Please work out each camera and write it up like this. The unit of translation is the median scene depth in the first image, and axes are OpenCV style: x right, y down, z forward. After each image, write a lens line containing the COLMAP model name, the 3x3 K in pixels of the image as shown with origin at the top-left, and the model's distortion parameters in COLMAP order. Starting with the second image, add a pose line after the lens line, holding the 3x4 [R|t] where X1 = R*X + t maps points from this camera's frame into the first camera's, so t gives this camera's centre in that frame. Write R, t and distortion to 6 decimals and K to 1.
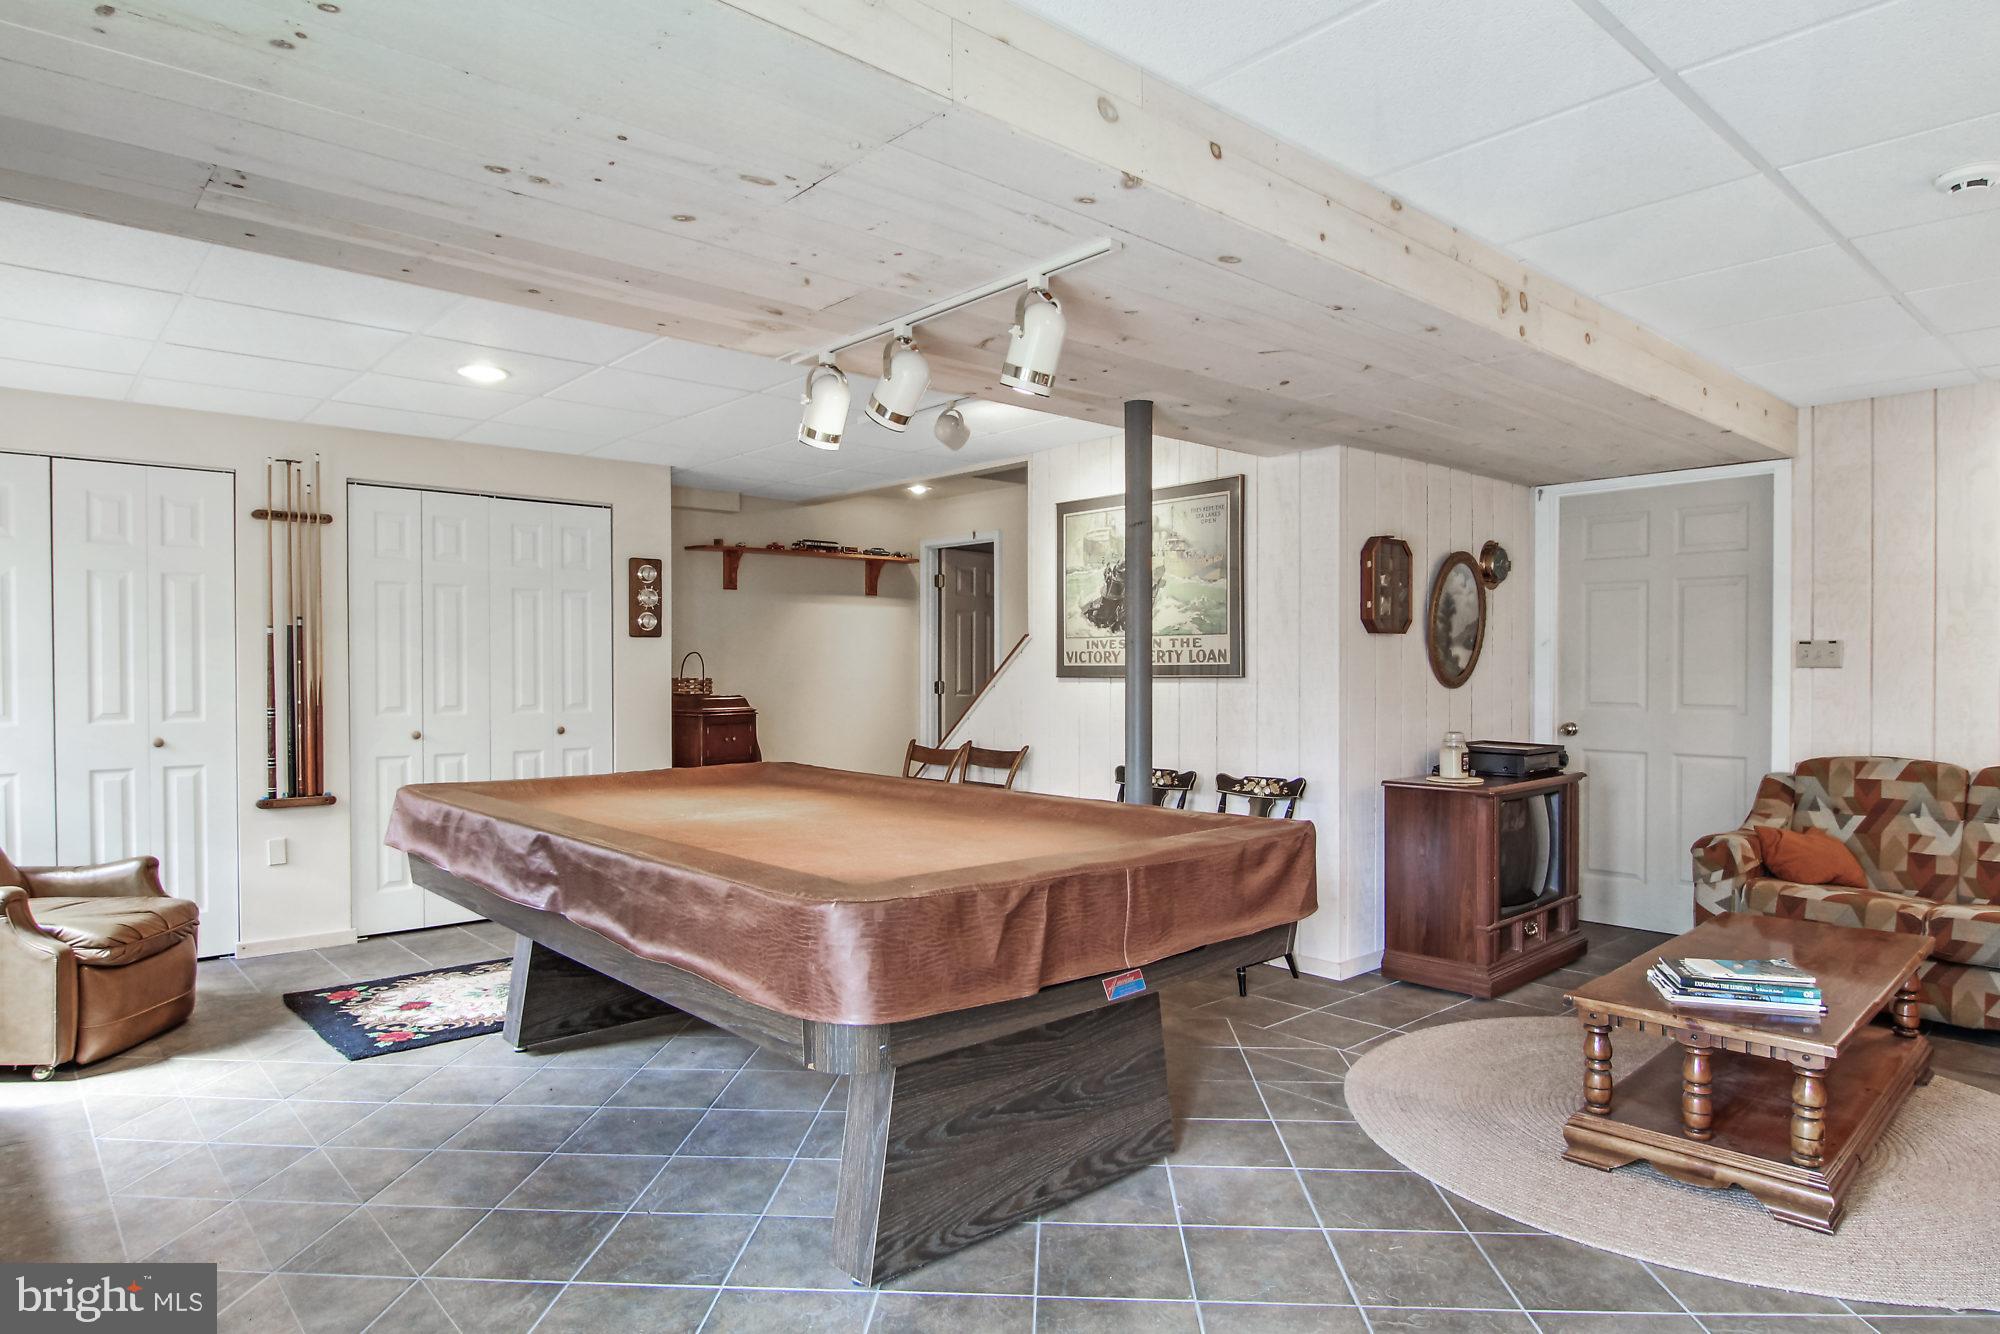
lens RADIAL K [[1174.6, 0, 1000.8], [0, 1174.6, 673.2], [0, 0, 1]] dist [-0.012813, -0.003918]
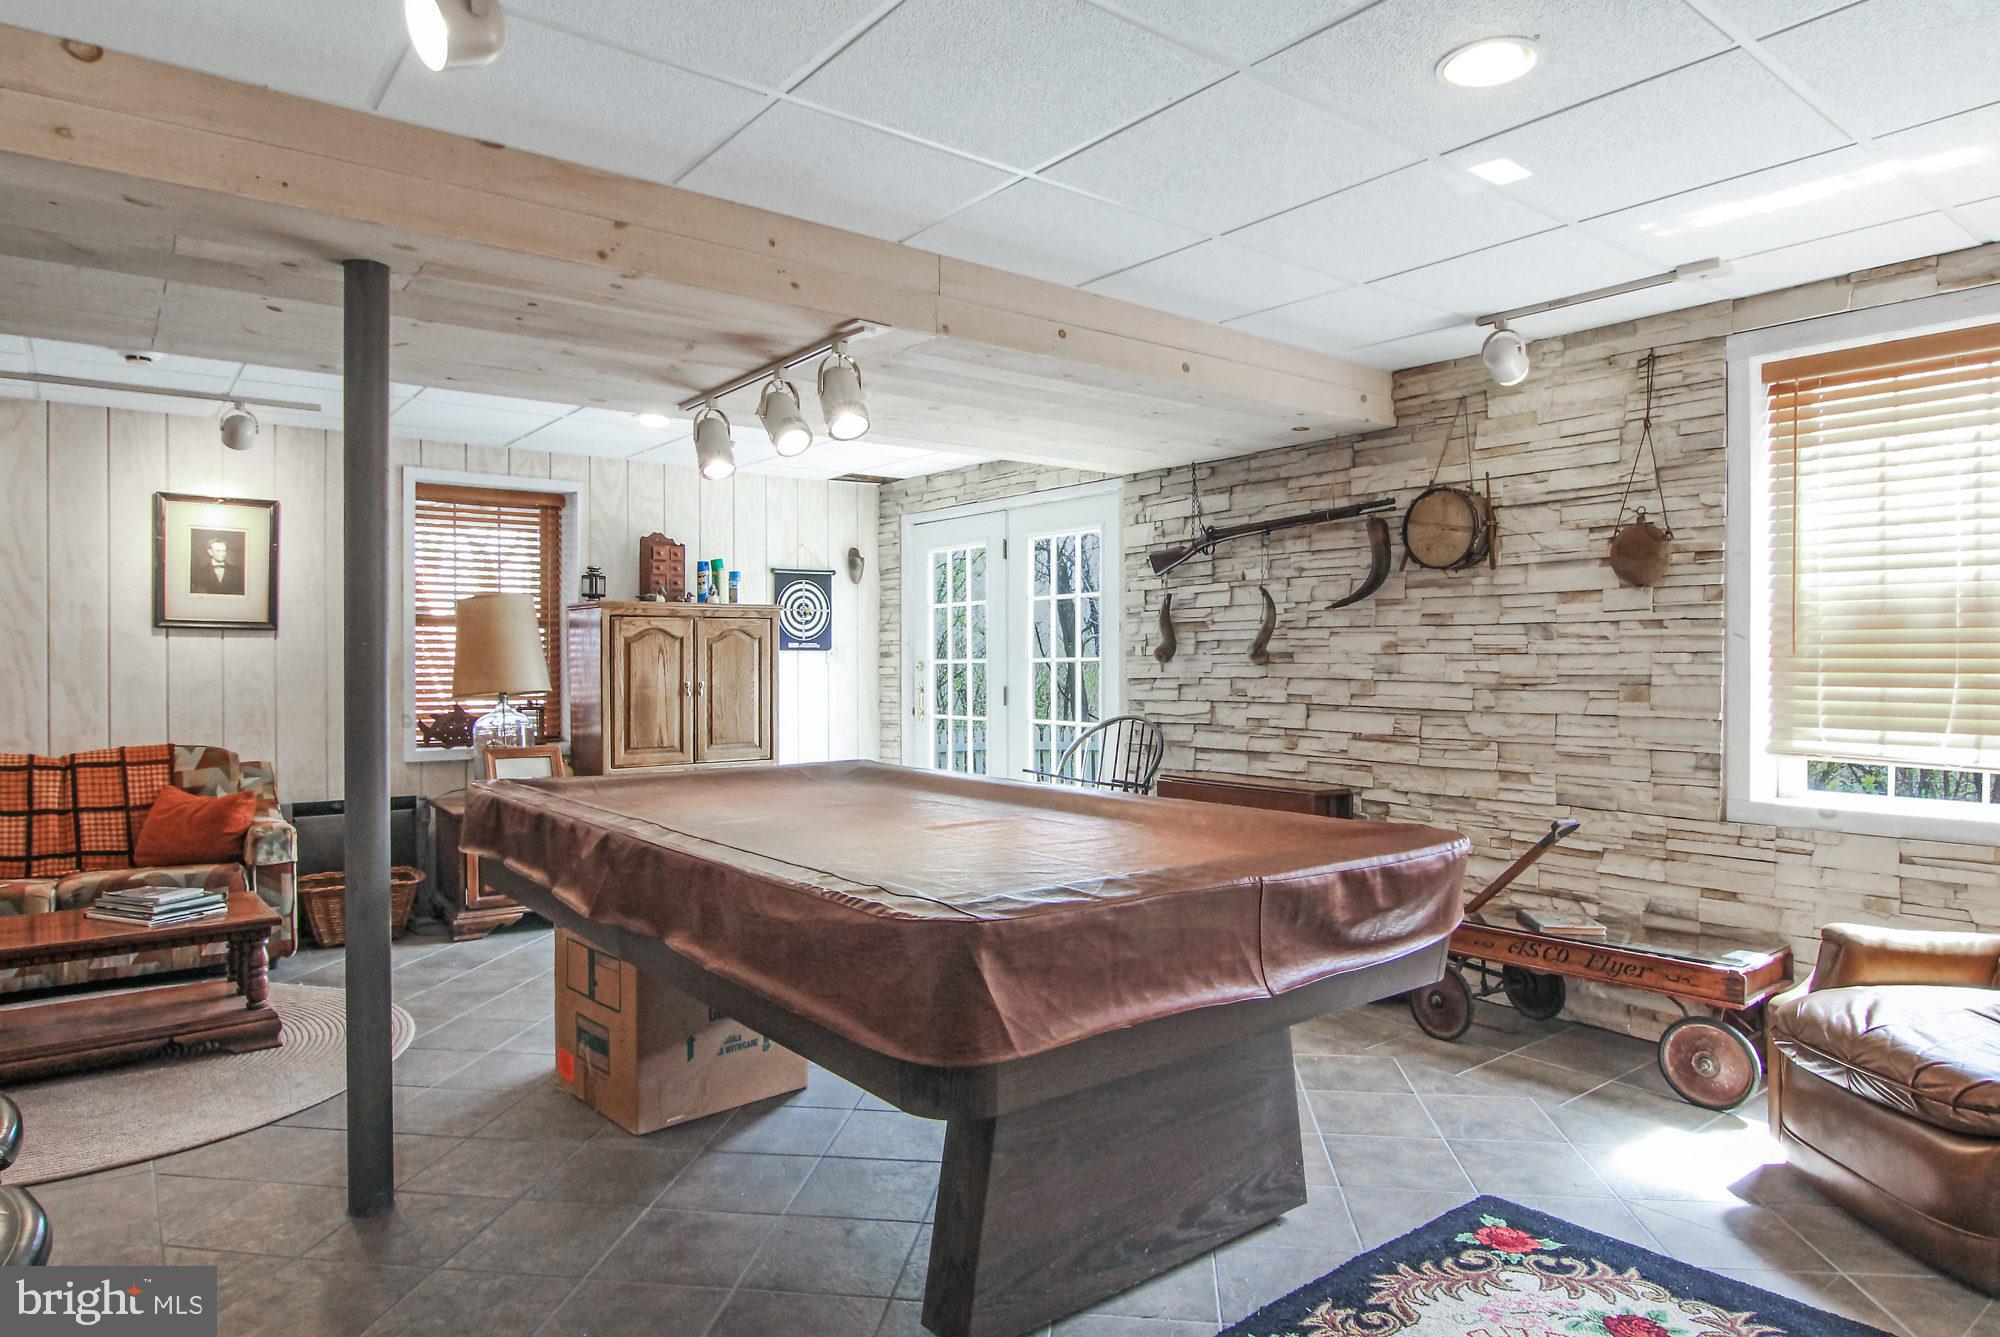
lens RADIAL K [[1174.6, 0, 998.8], [0, 1174.6, 668.1], [0, 0, 1]] dist [-0.012813, -0.003918]
pose [[-0.997585, -0.007873, 0.069014, -0.282534], [-0.007221, 0.999927, 0.009691, 0.004016], [-0.069086, 0.009169, -0.997569, 1.594551]]
